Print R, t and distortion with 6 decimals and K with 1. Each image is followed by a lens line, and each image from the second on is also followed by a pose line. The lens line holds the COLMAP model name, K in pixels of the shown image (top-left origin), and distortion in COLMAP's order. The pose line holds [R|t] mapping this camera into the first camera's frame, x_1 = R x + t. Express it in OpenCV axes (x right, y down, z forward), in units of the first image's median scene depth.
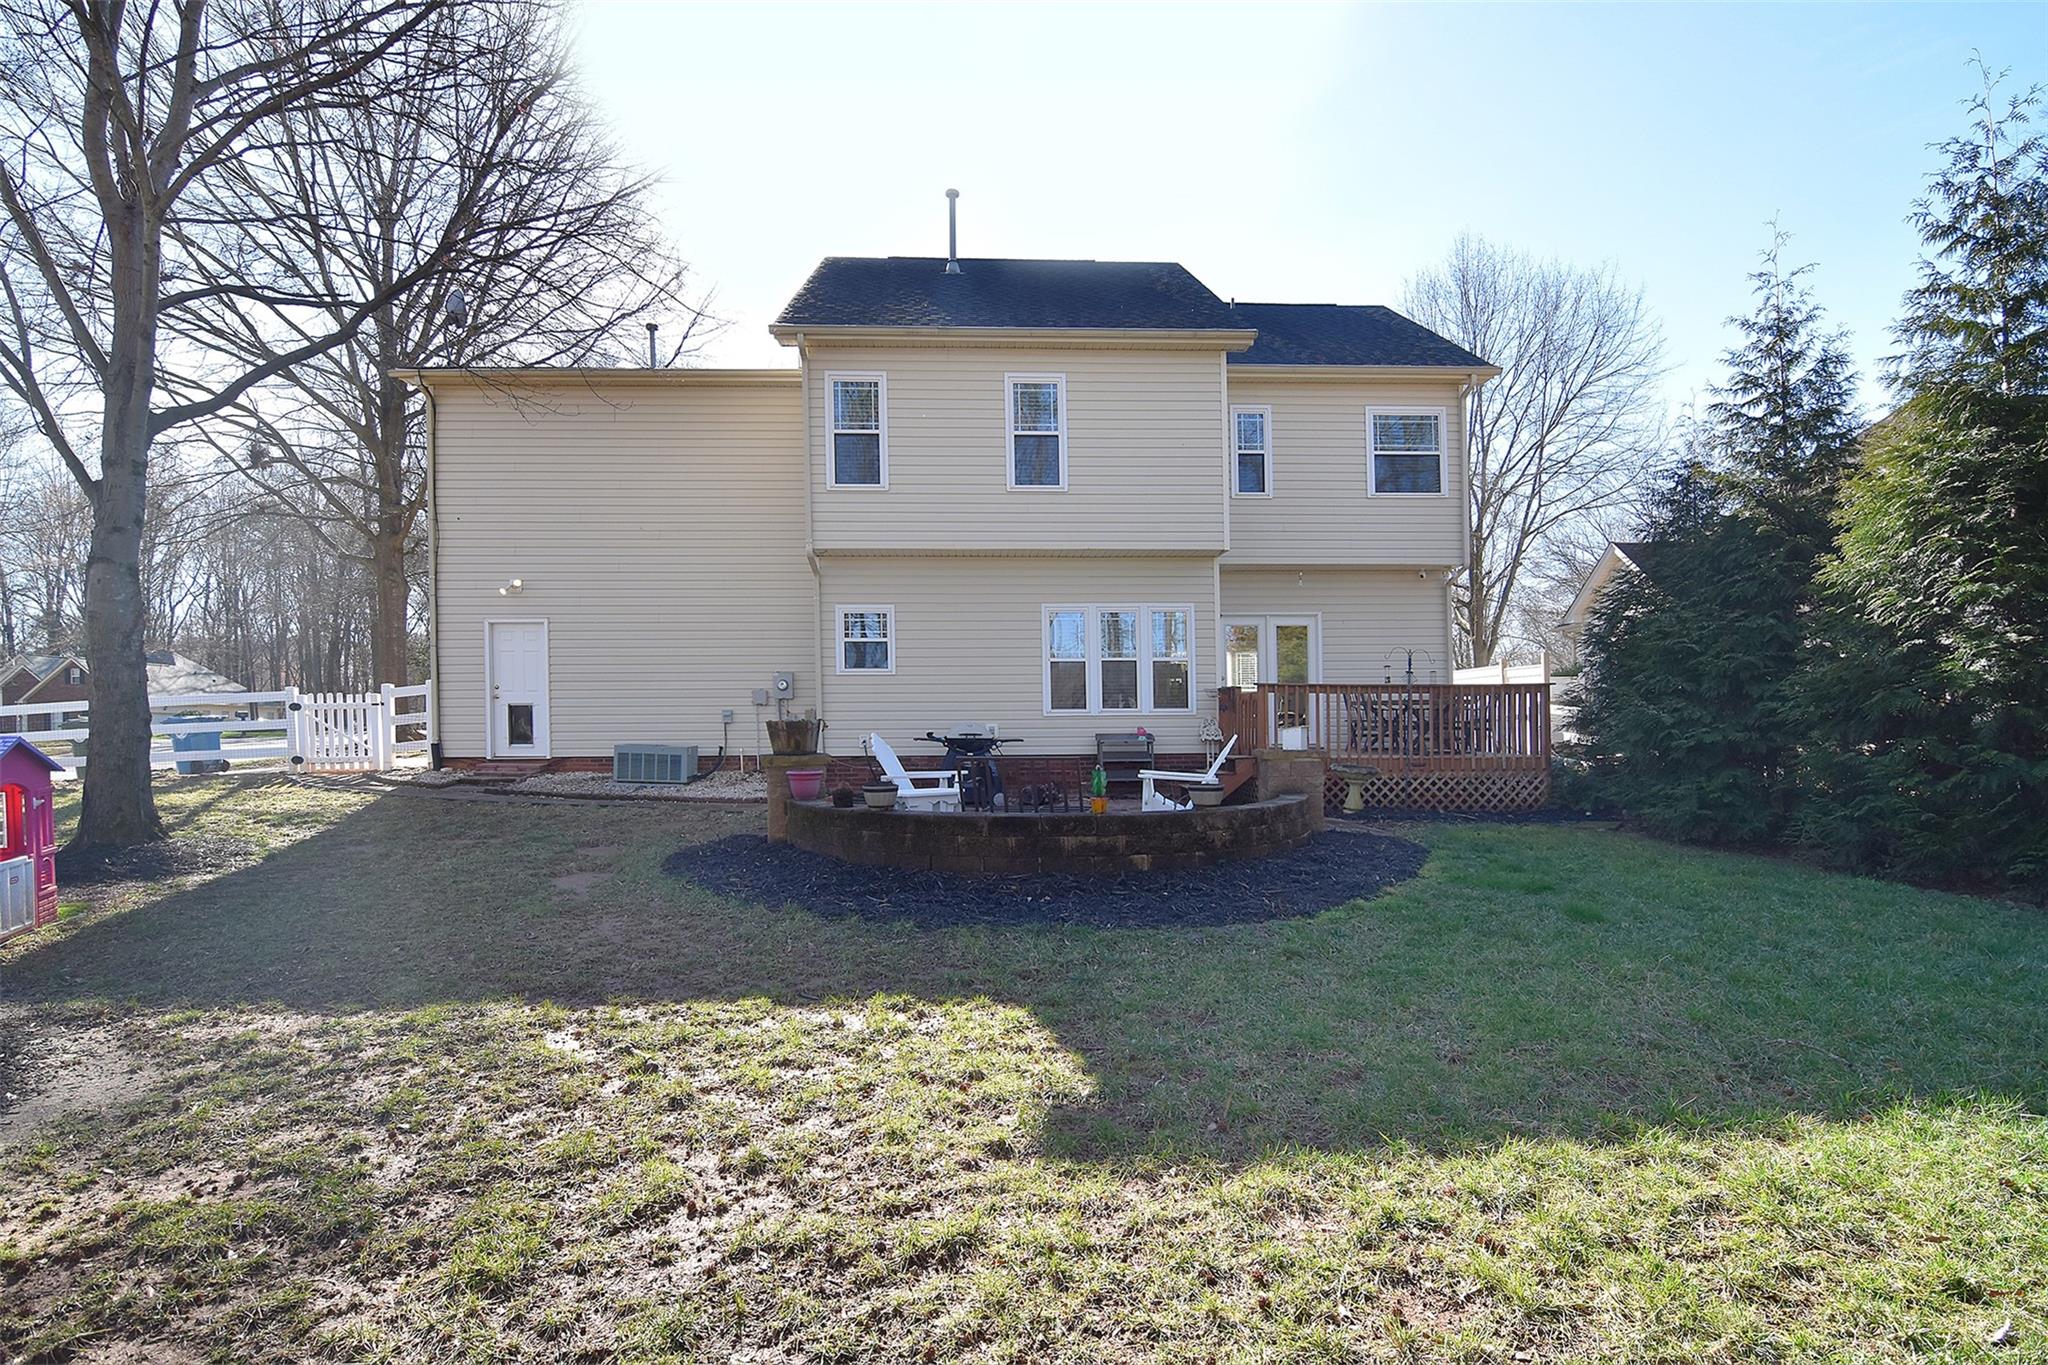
lens RADIAL K [[990.5, 0, 1027.9], [0, 990.5, 674.2], [0, 0, 1]] dist [0.001158, -0.015280]
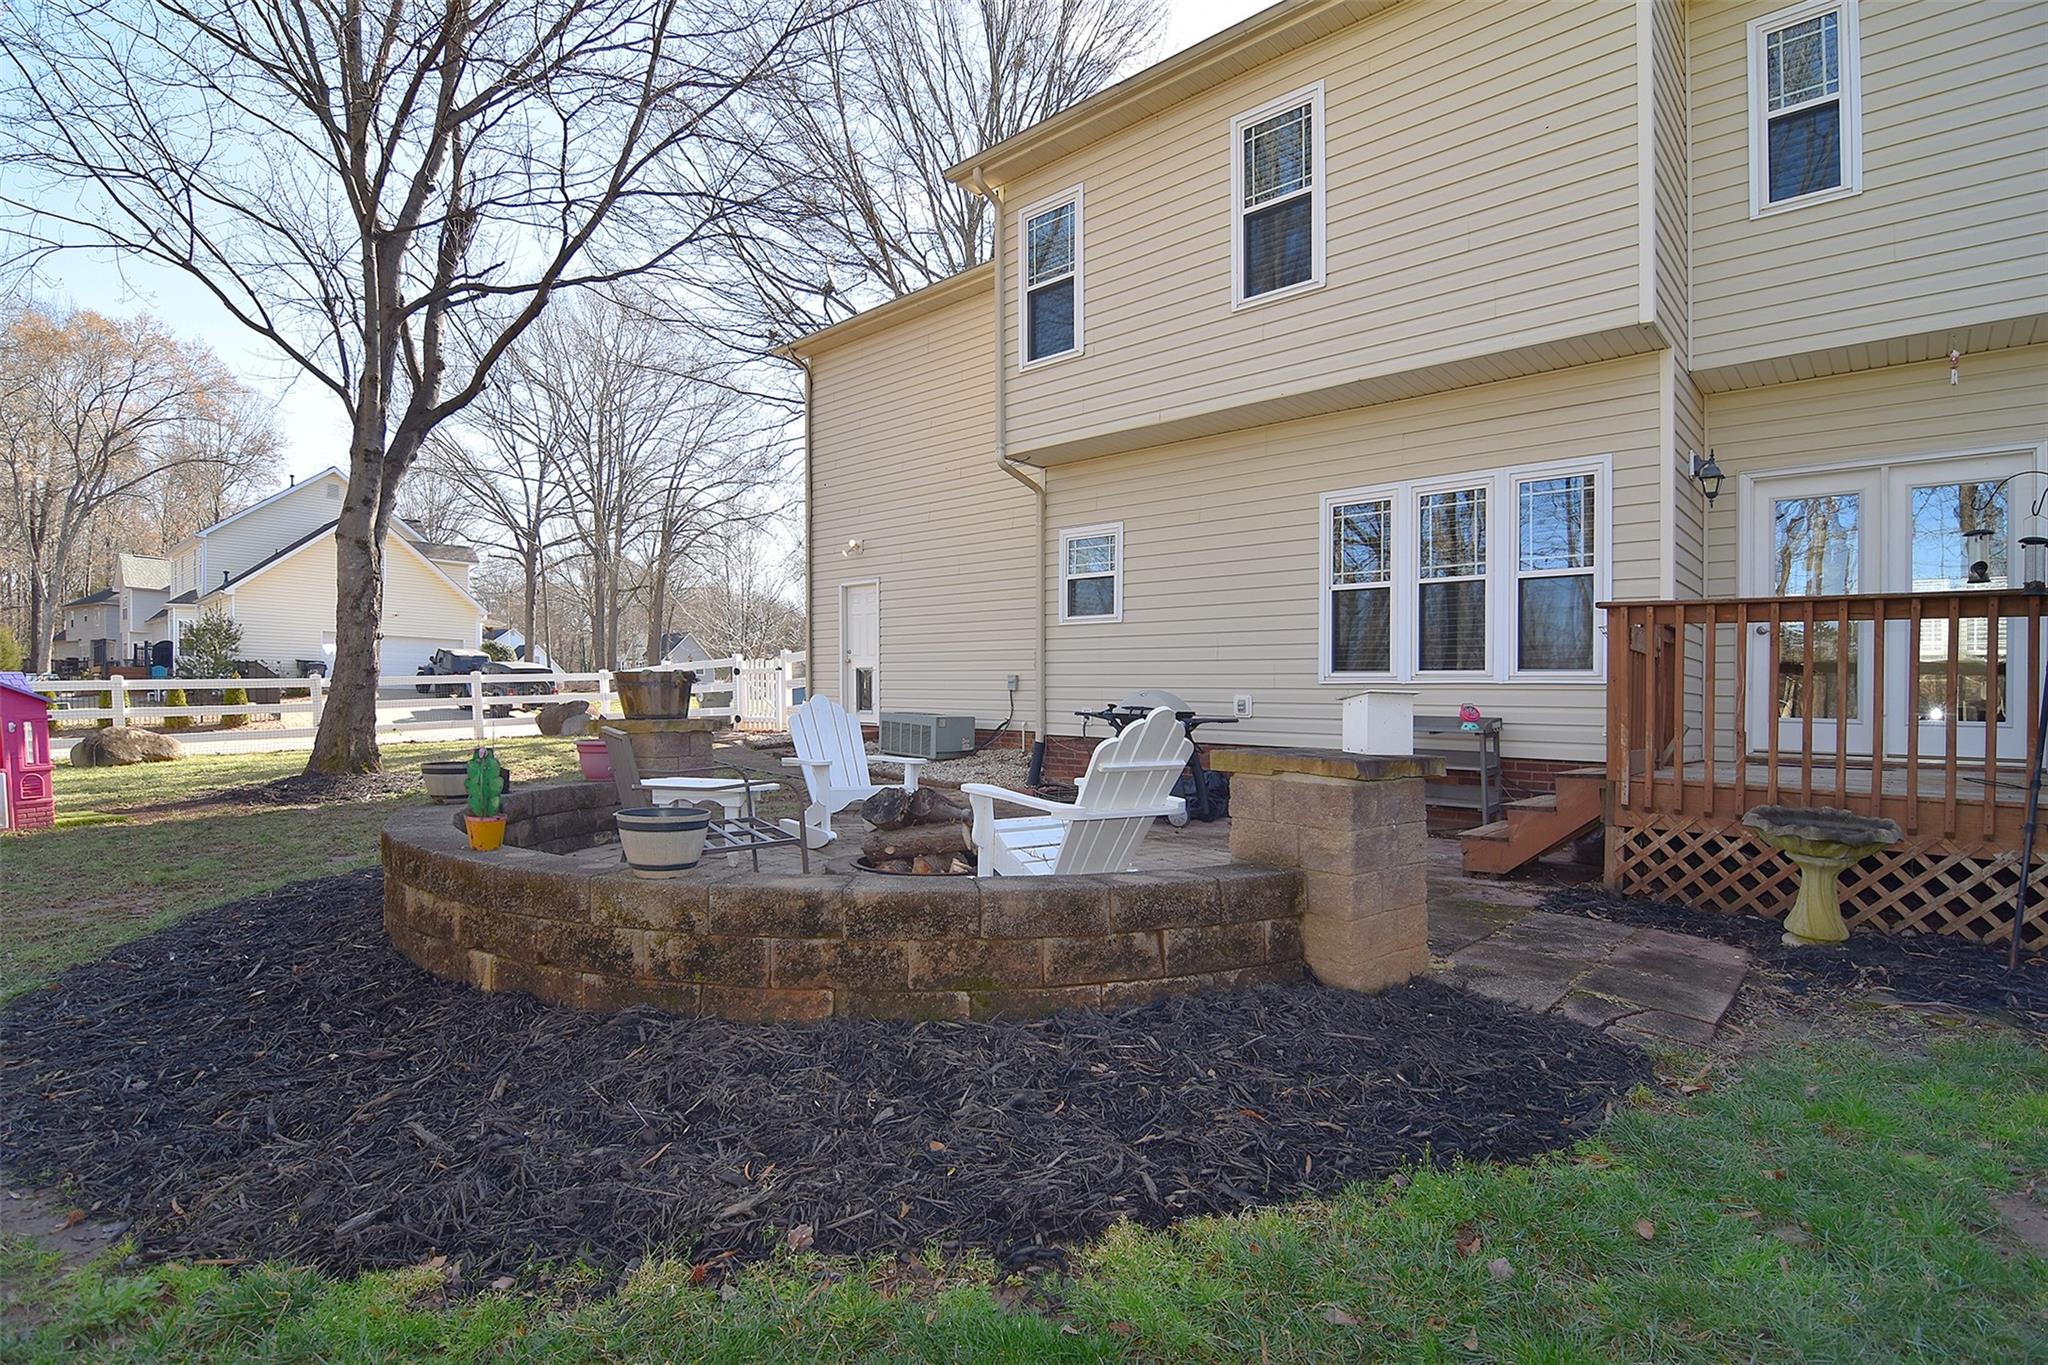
lens RADIAL K [[990.5, 0, 1027.9], [0, 990.5, 674.2], [0, 0, 1]] dist [0.001158, -0.015280]
pose [[0.707017, 0.001707, -0.707194, 0.309556], [0.003489, 0.999977, 0.005902, 0.032467], [0.707188, -0.006640, 0.706995, 0.460779]]
